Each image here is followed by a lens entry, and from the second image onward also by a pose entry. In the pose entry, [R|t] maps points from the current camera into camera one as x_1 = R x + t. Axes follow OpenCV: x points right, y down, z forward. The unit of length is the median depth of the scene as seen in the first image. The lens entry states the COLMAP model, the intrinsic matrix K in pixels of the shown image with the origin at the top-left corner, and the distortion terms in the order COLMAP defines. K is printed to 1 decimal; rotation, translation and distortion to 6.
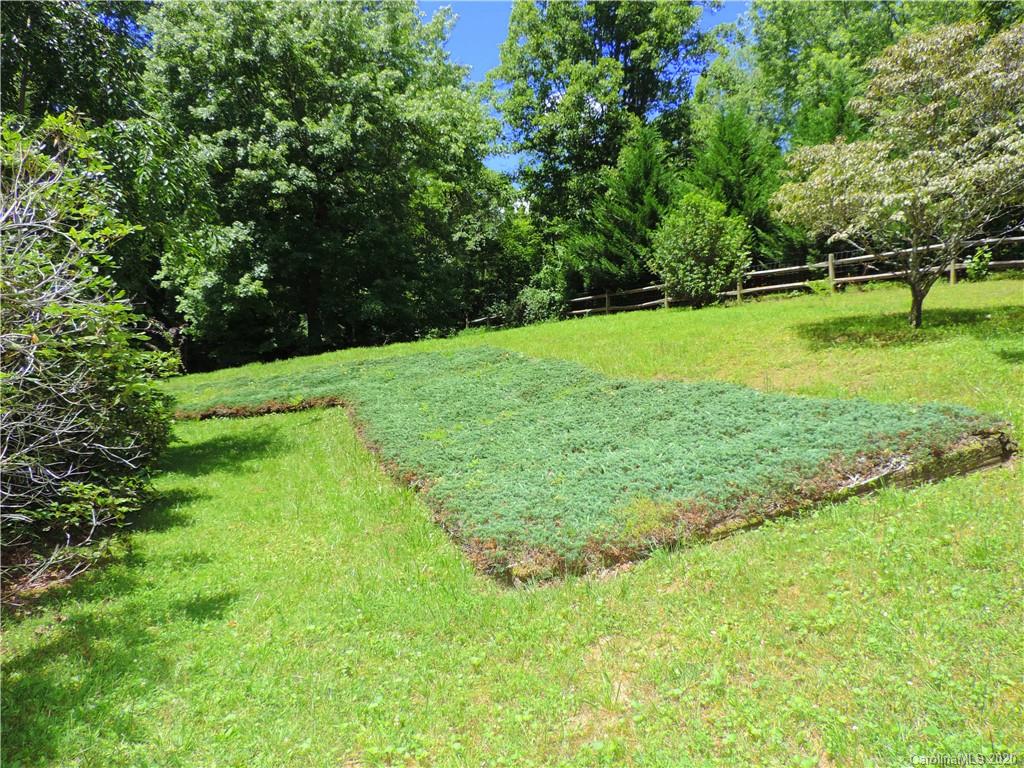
lens RADIAL K [[720.7, 0, 508.4], [0, 720.7, 383.2], [0, 0, 1]] dist [-0.013514, -0.008610]
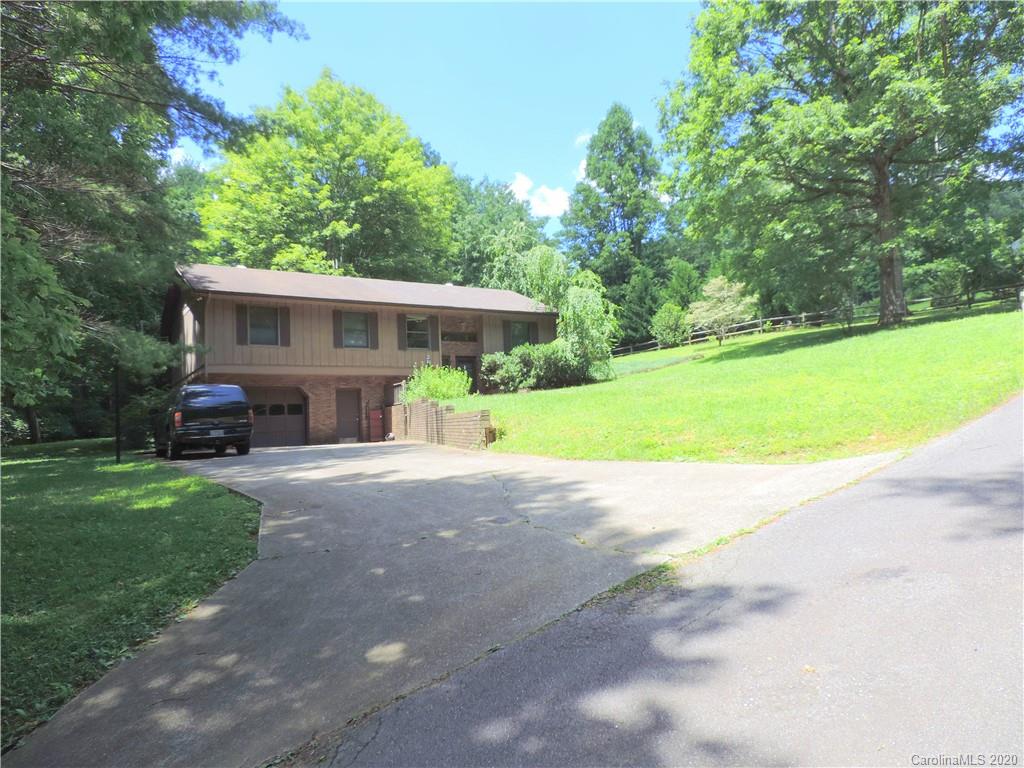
lens RADIAL K [[720.7, 0, 514.0], [0, 720.7, 381.8], [0, 0, 1]] dist [-0.013514, -0.008610]
pose [[0.998305, -0.054800, 0.019596, -0.315616], [0.056317, 0.994544, -0.087808, 0.182779], [-0.014678, 0.088763, 0.995945, -1.359560]]
